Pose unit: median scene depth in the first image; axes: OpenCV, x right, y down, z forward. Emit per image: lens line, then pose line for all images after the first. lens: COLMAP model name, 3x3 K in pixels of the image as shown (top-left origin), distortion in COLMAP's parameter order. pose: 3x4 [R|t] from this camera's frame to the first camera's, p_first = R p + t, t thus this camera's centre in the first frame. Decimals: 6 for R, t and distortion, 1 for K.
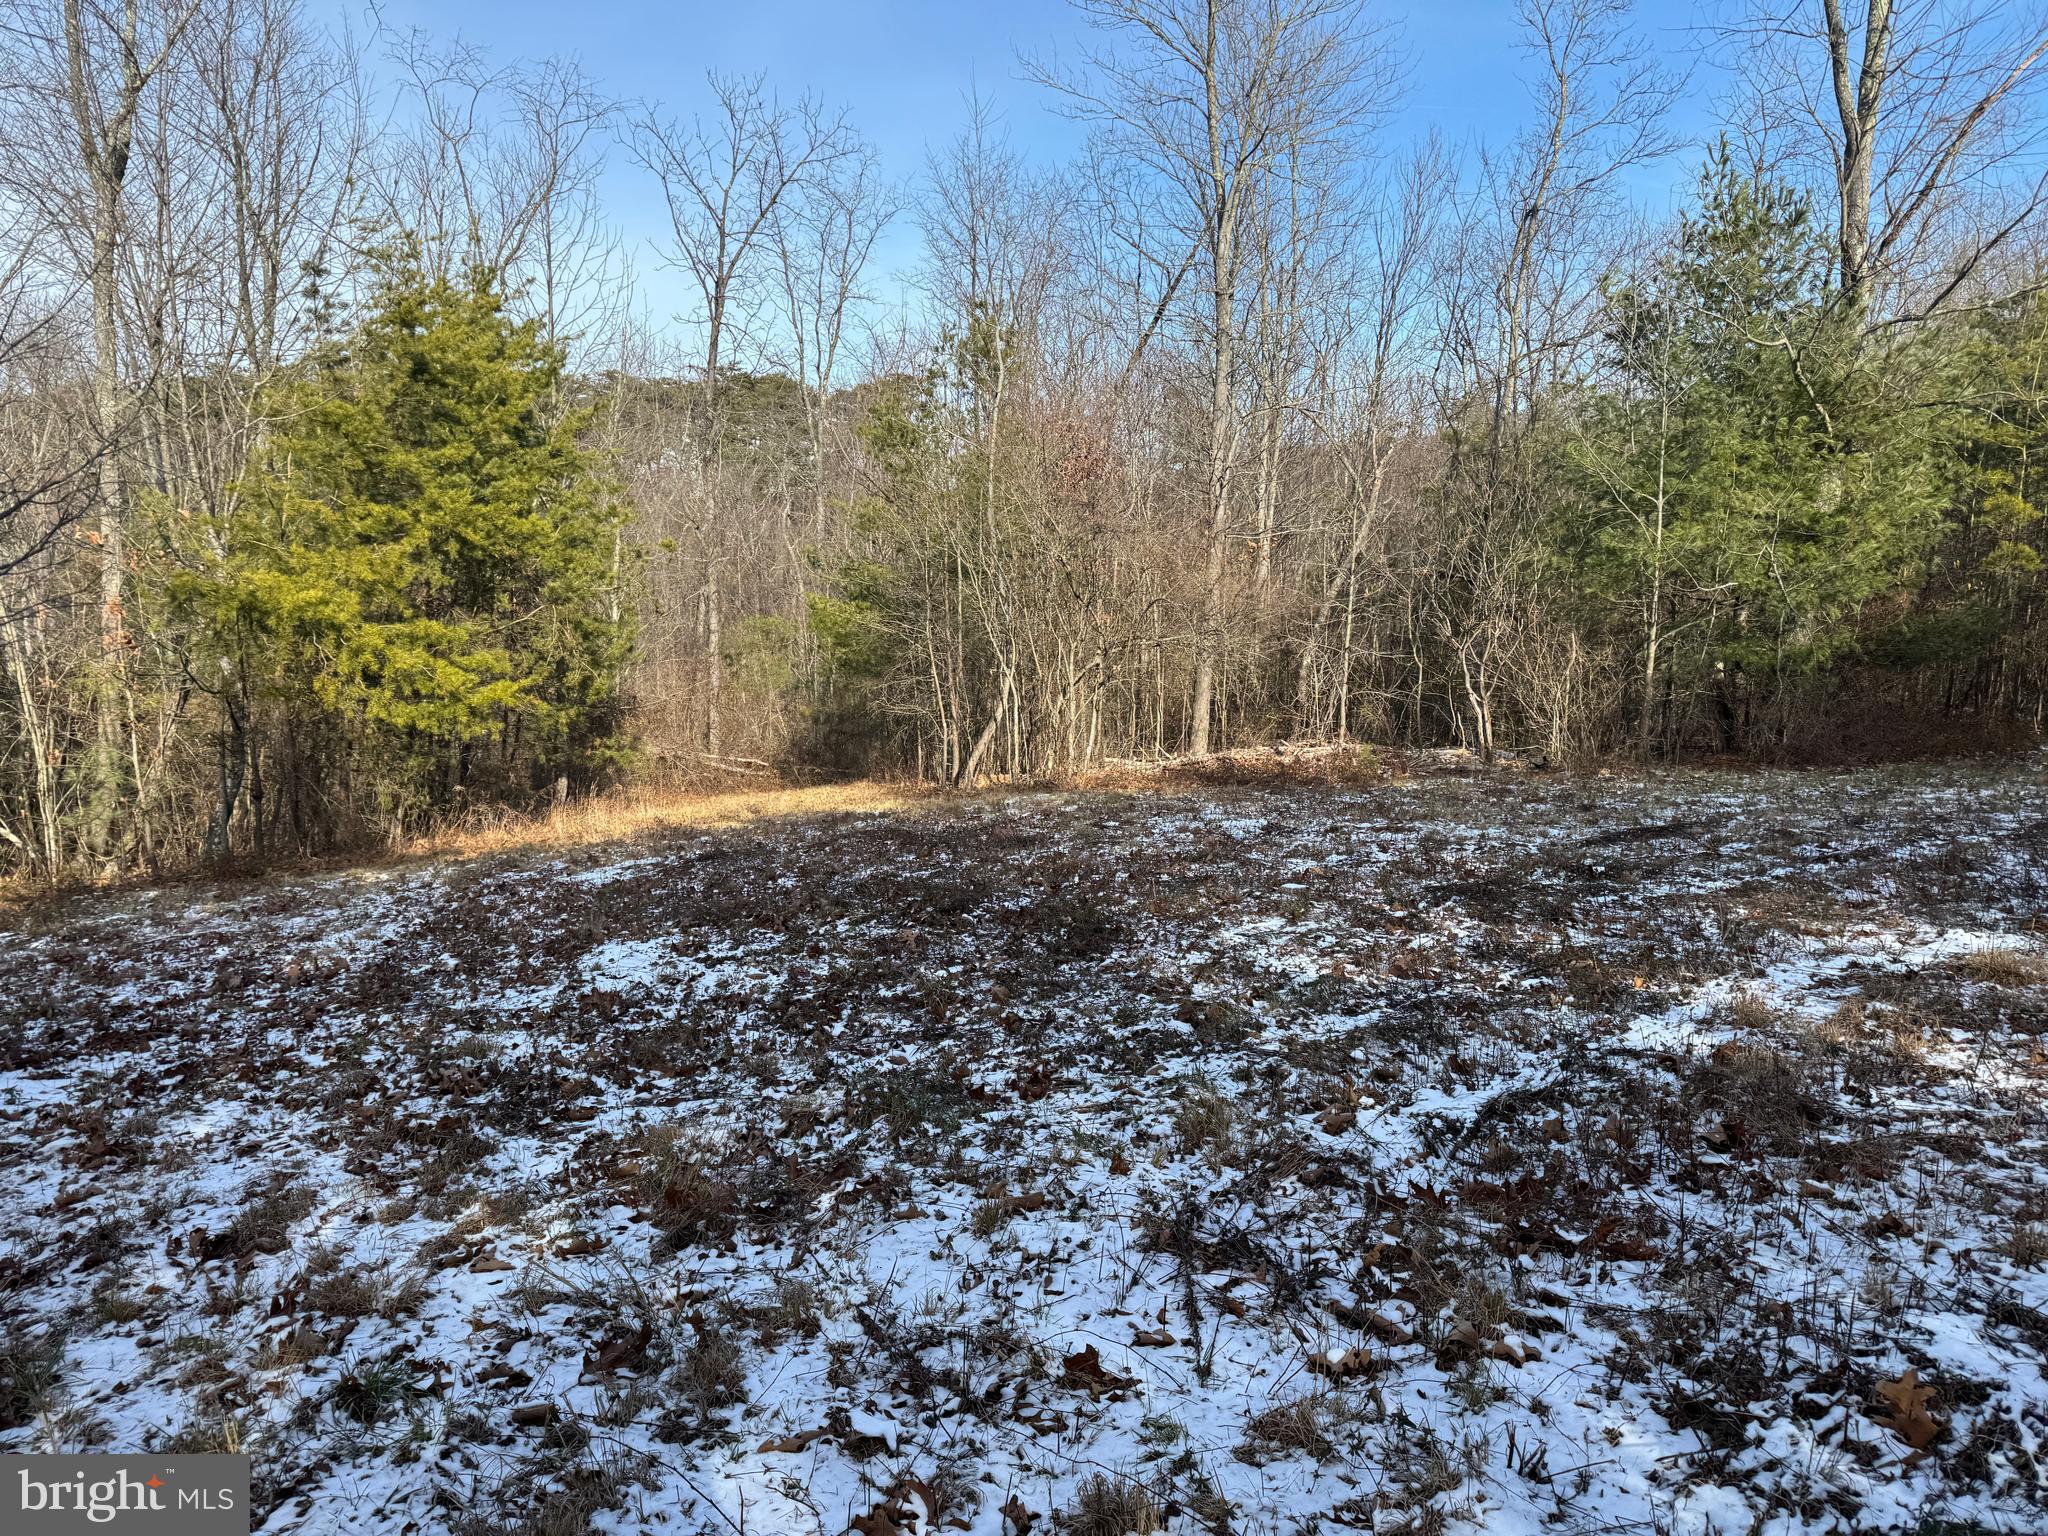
lens RADIAL K [[1427.8, 0, 1017.6], [0, 1427.8, 761.1], [0, 0, 1]] dist [0.040789, -0.034235]
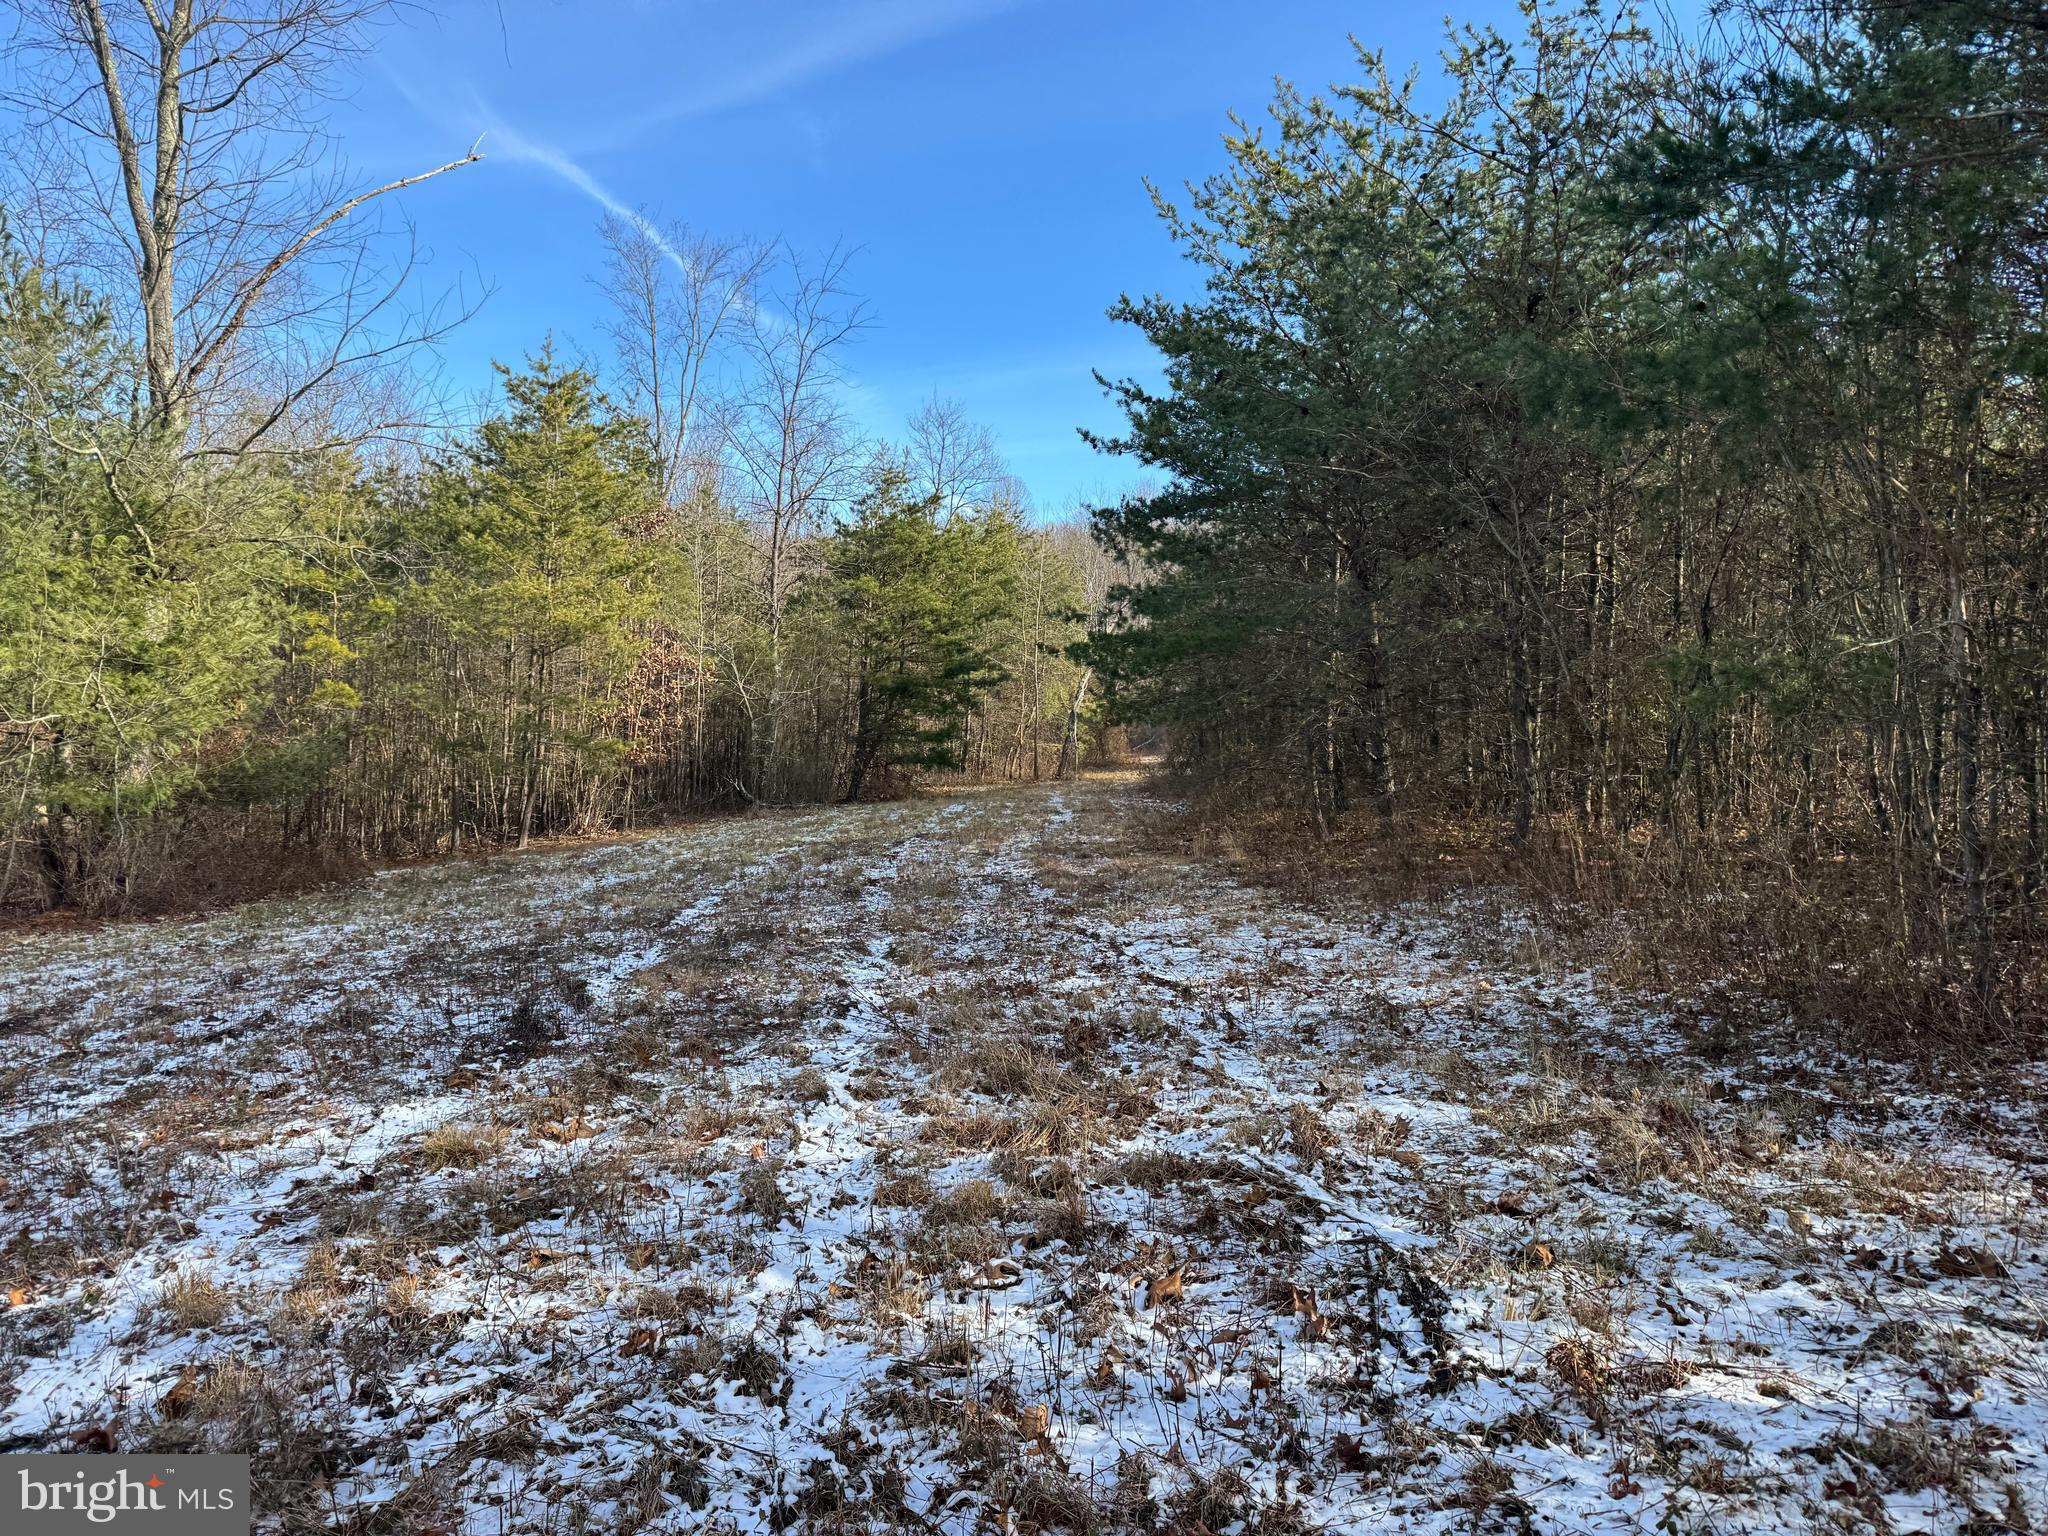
lens RADIAL K [[1427.8, 0, 1011.8], [0, 1427.8, 765.8], [0, 0, 1]] dist [0.040789, -0.034235]
pose [[0.492957, -0.015463, 0.869916, 0.042710], [0.091786, 0.995187, -0.034323, -0.018723], [-0.865198, 0.096766, 0.492004, 0.137014]]
